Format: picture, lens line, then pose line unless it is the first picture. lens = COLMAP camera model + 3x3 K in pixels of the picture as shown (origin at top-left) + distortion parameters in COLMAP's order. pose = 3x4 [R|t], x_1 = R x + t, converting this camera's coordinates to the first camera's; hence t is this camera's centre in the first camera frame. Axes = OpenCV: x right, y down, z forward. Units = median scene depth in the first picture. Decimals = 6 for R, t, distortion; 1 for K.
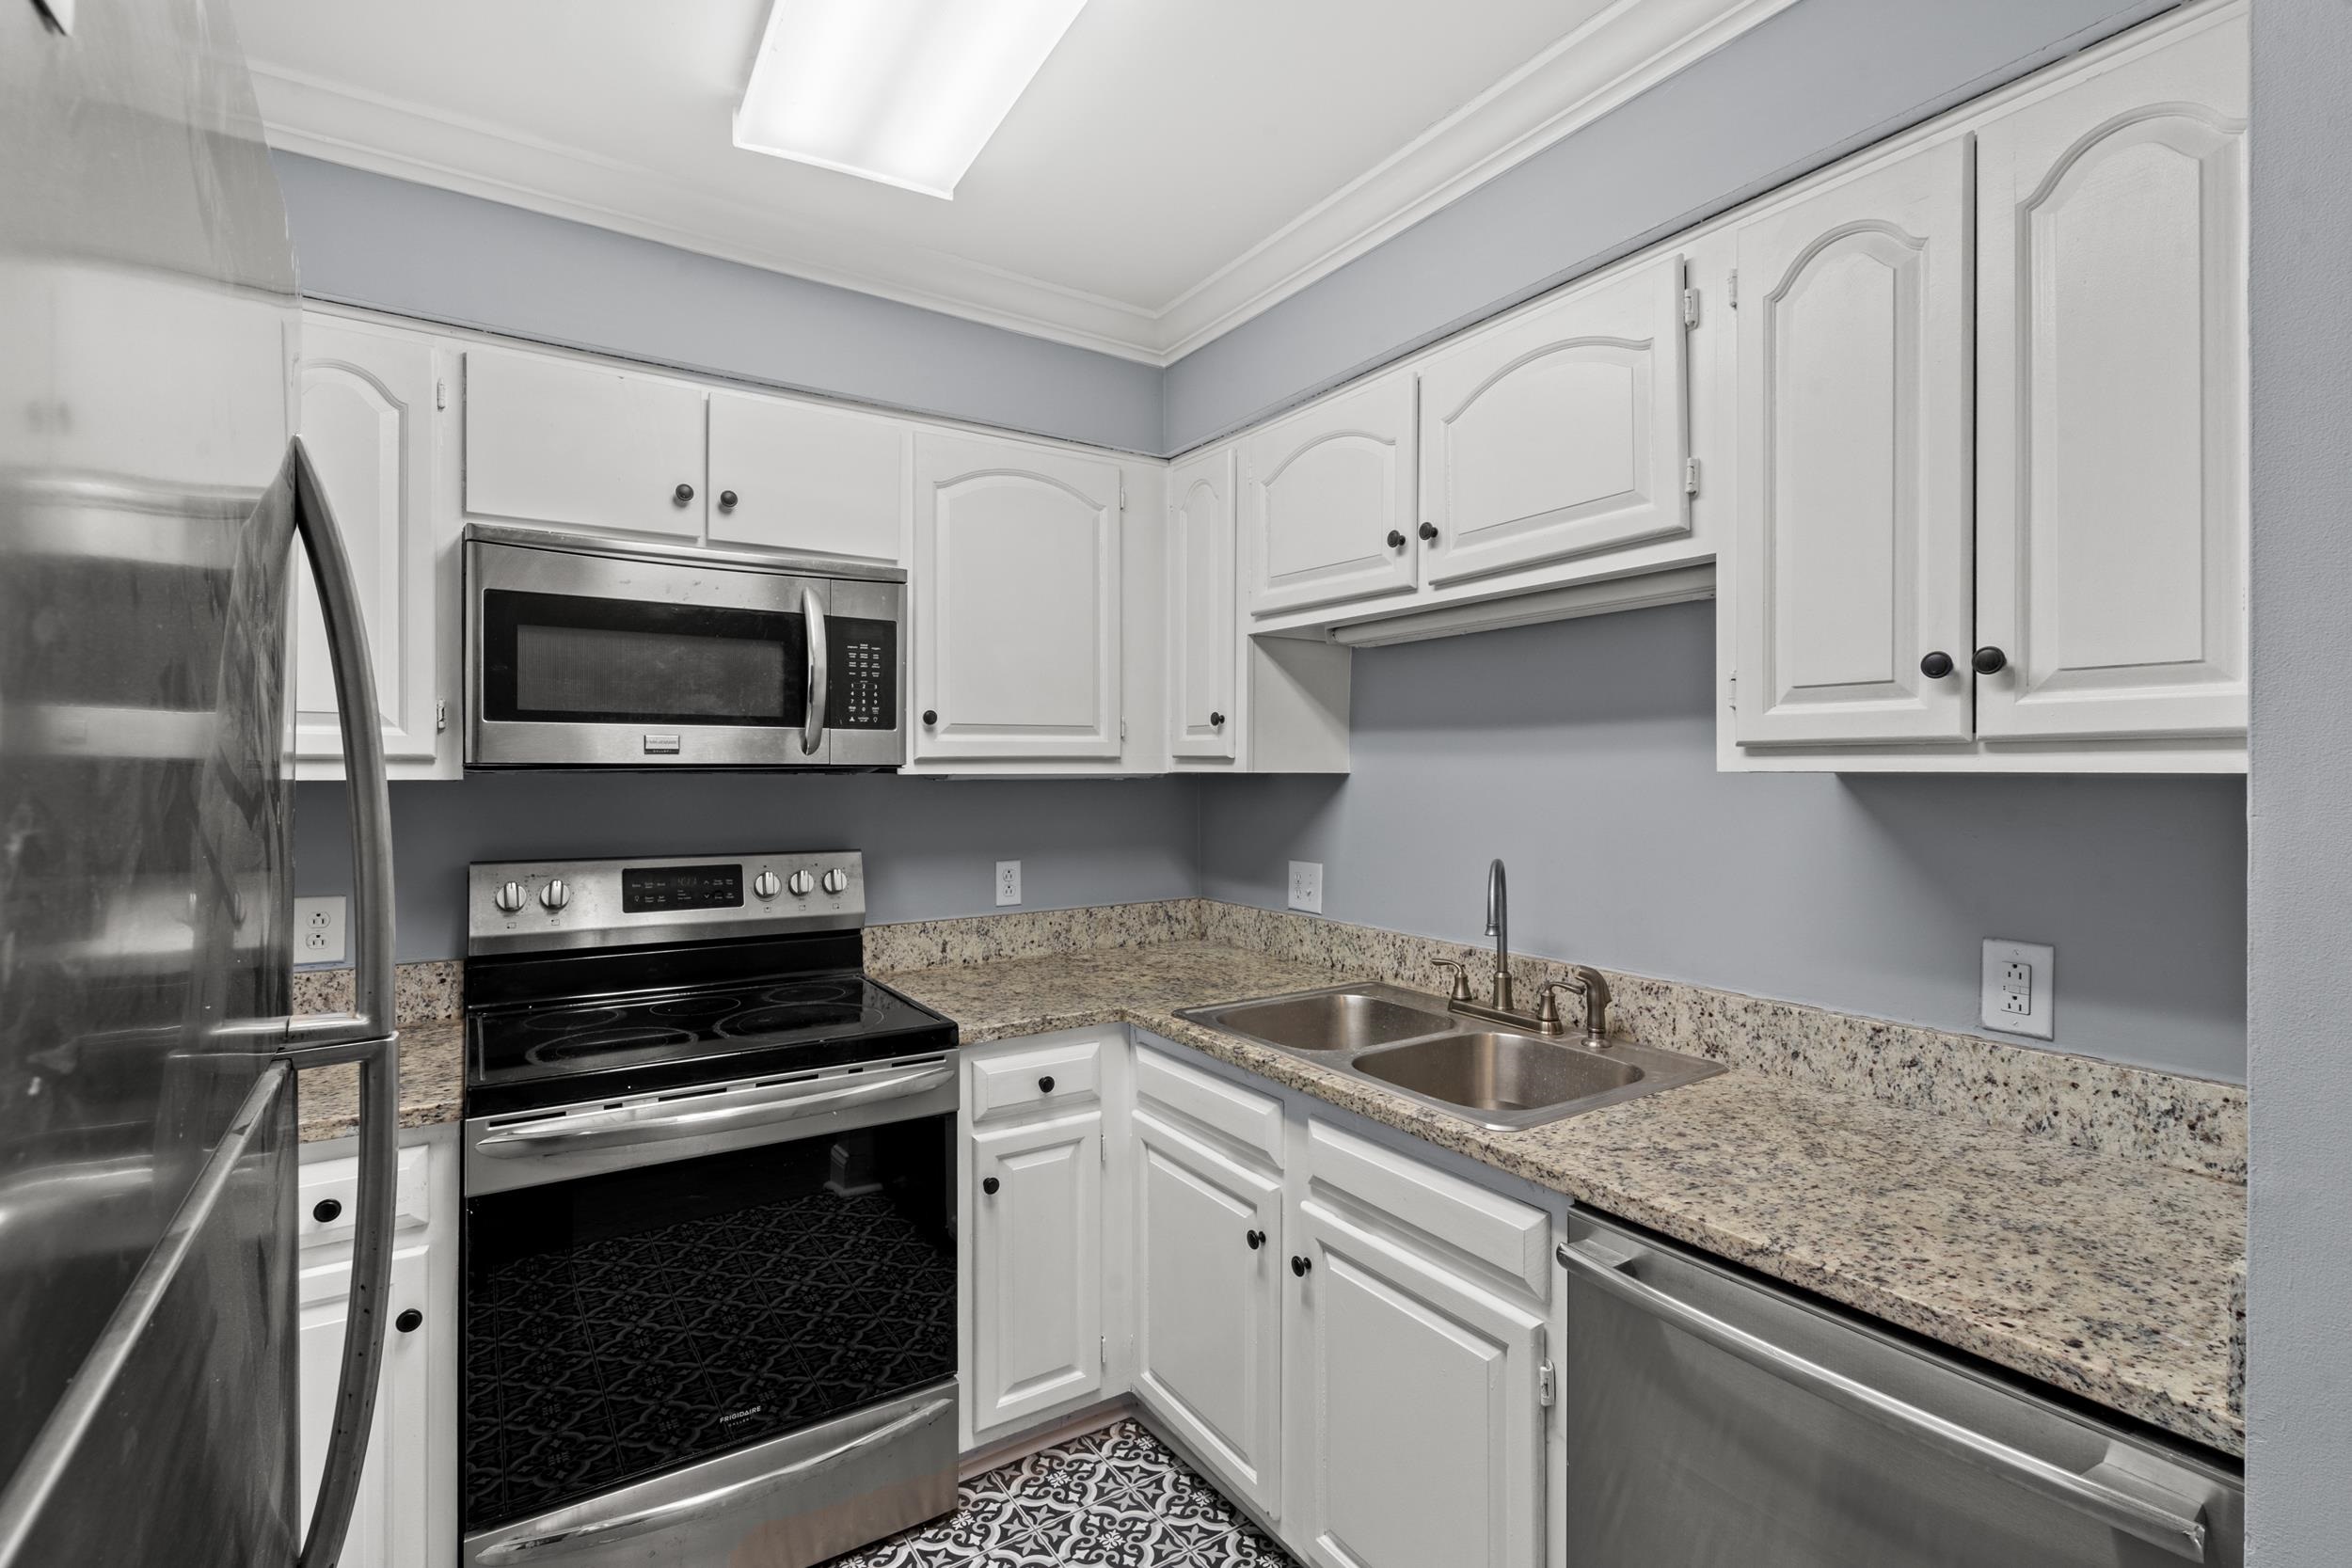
lens RADIAL K [[1078.8, 0, 1182.5], [0, 1078.8, 781.9], [0, 0, 1]] dist [-0.002229, 0.000015]
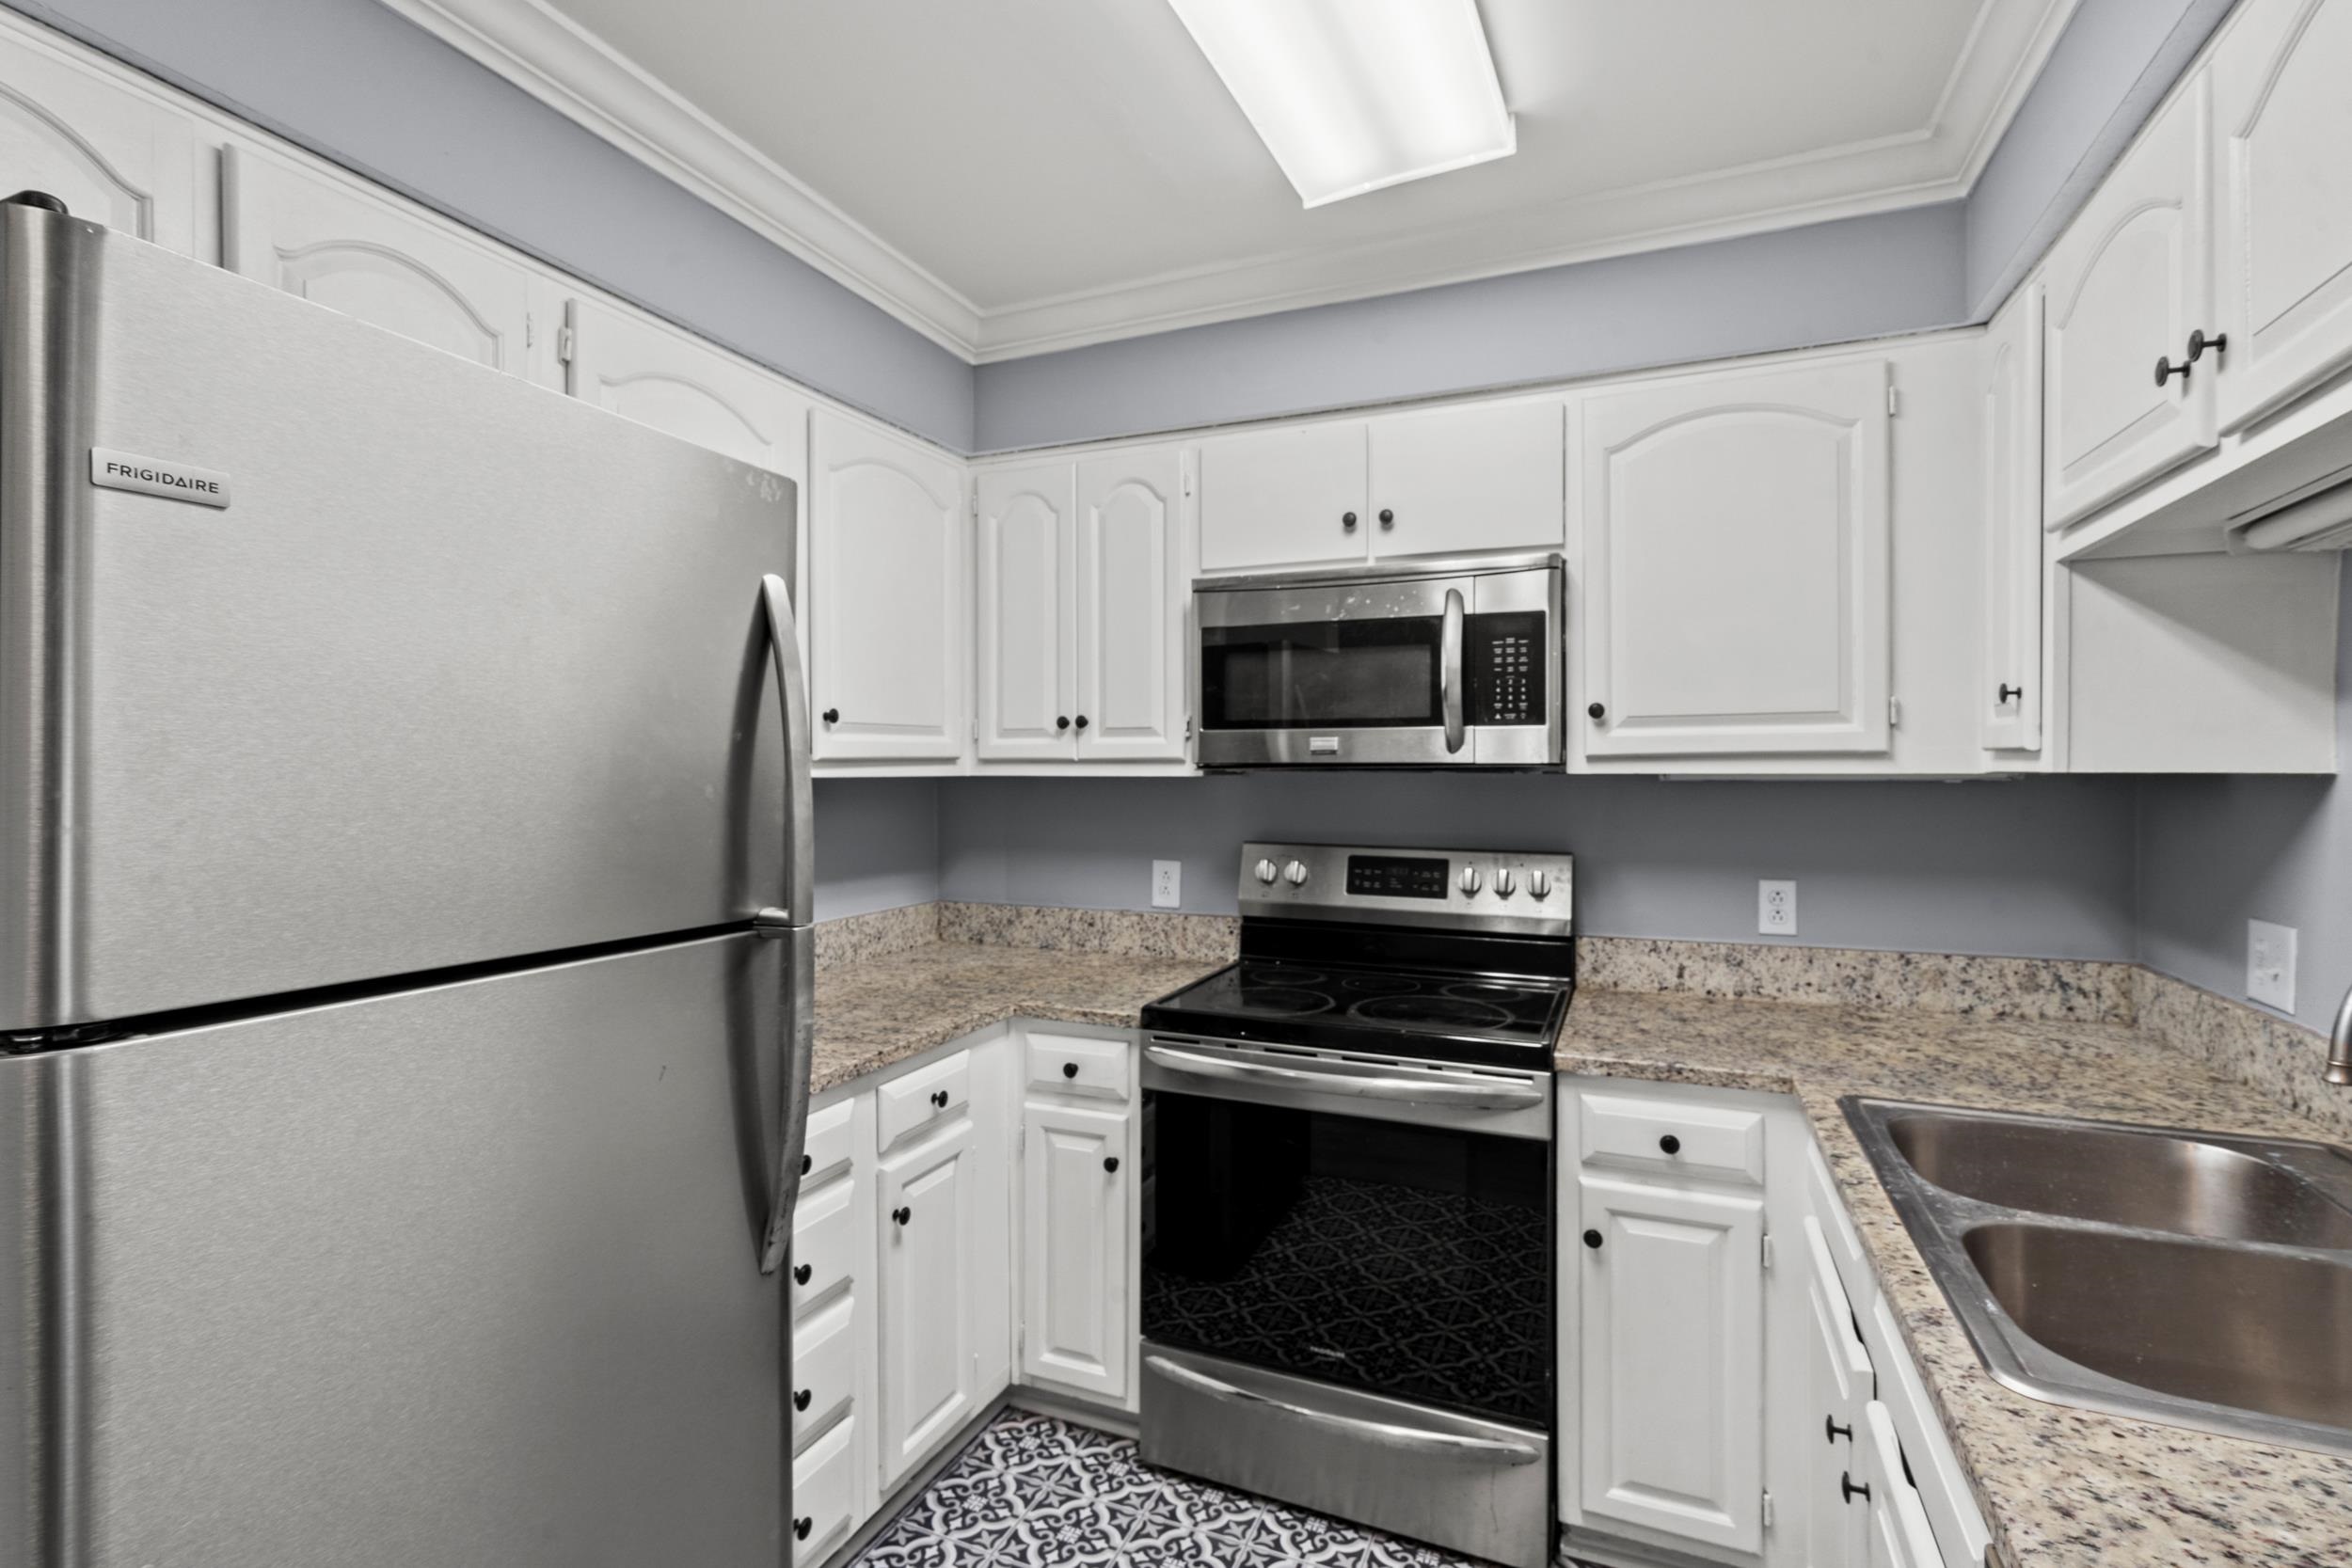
lens RADIAL K [[1075.3, 0, 1177.9], [0, 1075.3, 792.9], [0, 0, 1]] dist [0.003547, 0.000749]
pose [[0.562742, 0.015138, -0.826494, 0.327475], [-0.012099, 0.999876, 0.010076, 0.004749], [0.826544, 0.004330, 0.562855, 0.206339]]
